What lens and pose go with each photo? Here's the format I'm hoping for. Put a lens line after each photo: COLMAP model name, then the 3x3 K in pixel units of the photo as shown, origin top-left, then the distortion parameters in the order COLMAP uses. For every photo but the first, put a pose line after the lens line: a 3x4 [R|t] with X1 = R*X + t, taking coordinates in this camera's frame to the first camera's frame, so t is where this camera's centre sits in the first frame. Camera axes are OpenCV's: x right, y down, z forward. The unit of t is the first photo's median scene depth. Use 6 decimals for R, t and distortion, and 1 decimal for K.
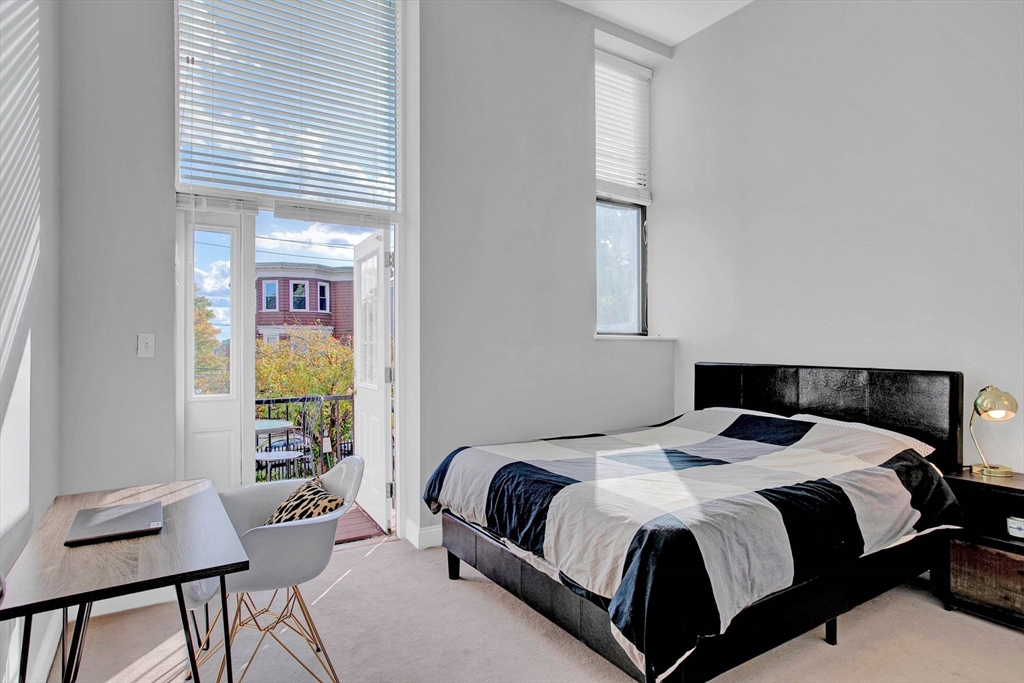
lens RADIAL K [[540.3, 0, 512.0], [0, 540.3, 341.5], [0, 0, 1]] dist [-0.001780, 0.000089]
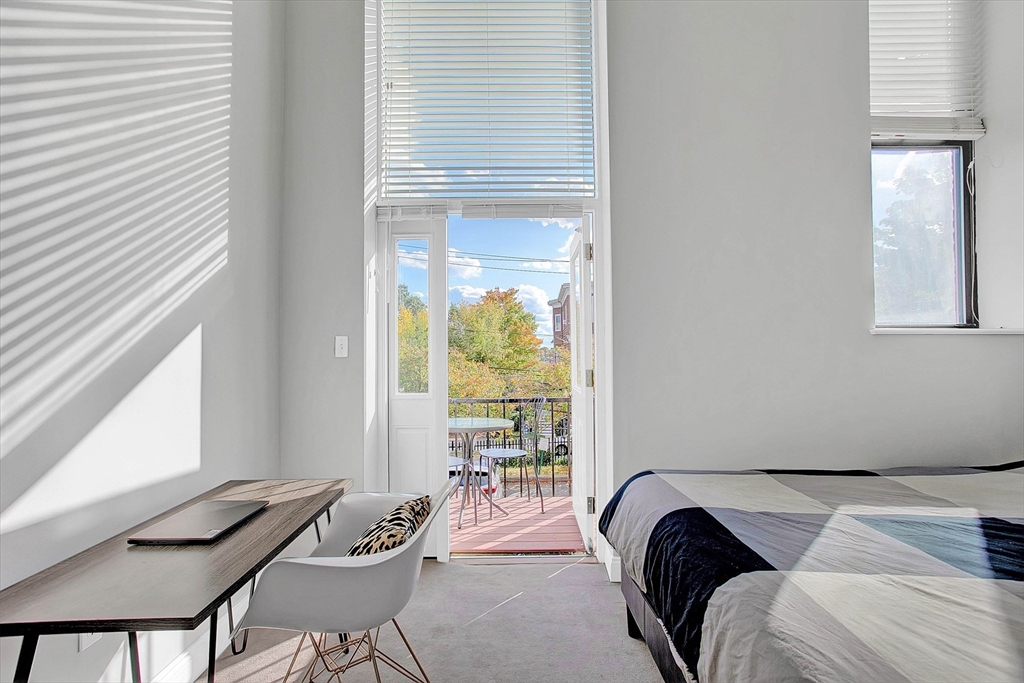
lens RADIAL K [[491.2, 0, 512.0], [0, 491.2, 341.5], [0, 0, 1]] dist [-0.022720, 0.020464]
pose [[0.856027, -0.018081, -0.516614, 0.112843], [0.011716, 0.999810, -0.015578, 0.014904], [0.516798, 0.007283, 0.856076, 0.284851]]
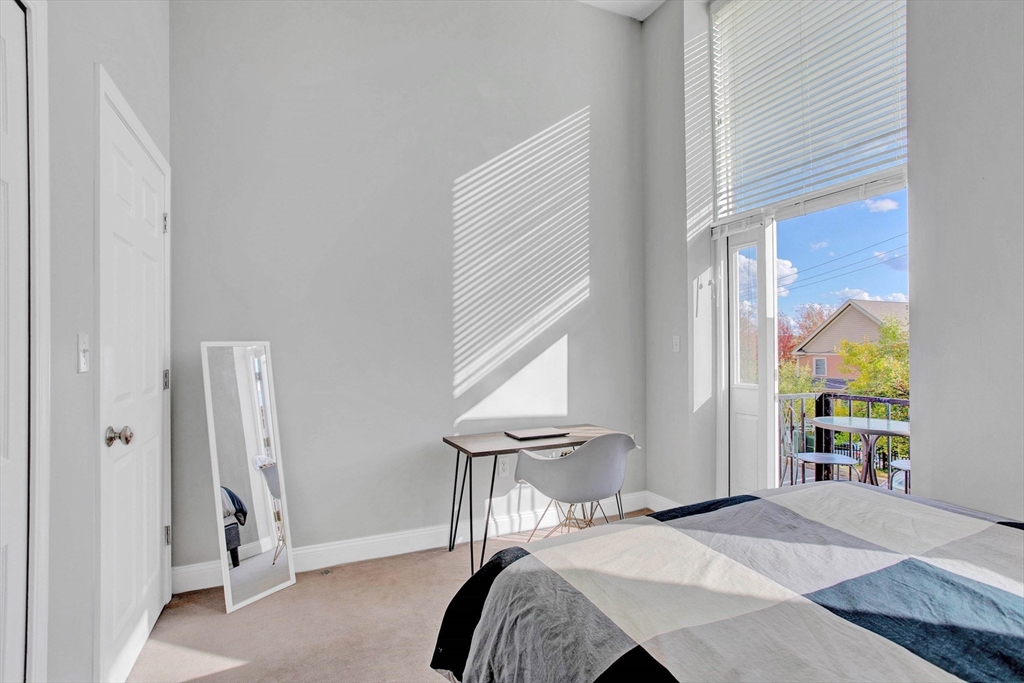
lens RADIAL K [[491.2, 0, 512.0], [0, 491.2, 341.5], [0, 0, 1]] dist [-0.022720, 0.020464]
pose [[-0.103253, -0.004493, -0.994645, 0.590064], [0.019476, 0.999789, -0.006538, 0.001789], [0.994464, -0.020047, -0.103144, 0.604390]]
